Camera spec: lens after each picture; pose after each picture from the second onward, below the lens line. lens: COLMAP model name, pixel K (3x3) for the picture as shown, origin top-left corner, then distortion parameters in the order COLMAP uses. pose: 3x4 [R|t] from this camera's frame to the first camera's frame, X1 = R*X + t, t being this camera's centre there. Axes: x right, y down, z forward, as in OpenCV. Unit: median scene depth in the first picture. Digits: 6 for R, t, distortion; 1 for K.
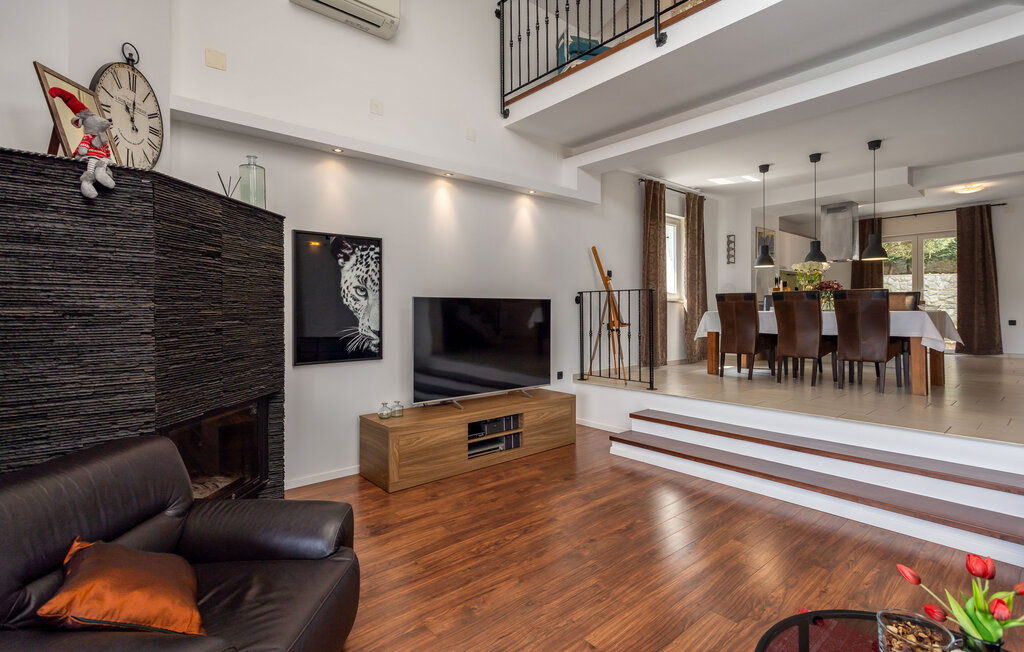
lens RADIAL K [[493.7, 0, 510.5], [0, 493.7, 317.3], [0, 0, 1]] dist [-0.005673, -0.000822]
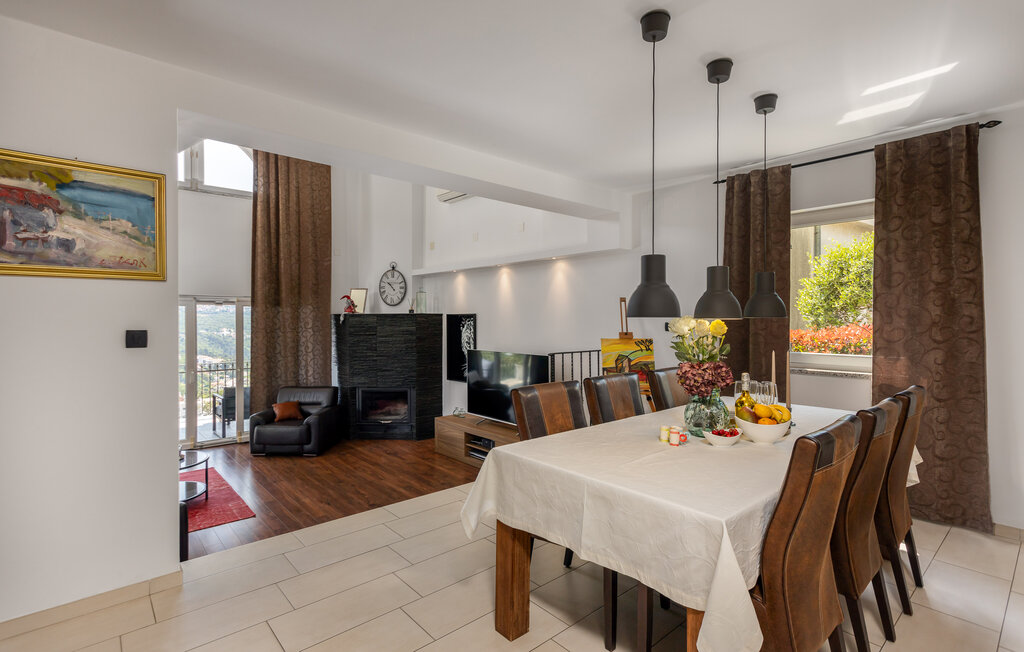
lens RADIAL K [[493.7, 0, 511.0], [0, 493.7, 324.4], [0, 0, 1]] dist [-0.005673, -0.000822]
pose [[-0.011717, 0.013664, -0.999838, 1.524068], [-0.010454, 0.999850, 0.013787, -0.154342], [0.999877, 0.010614, -0.011572, 1.199791]]
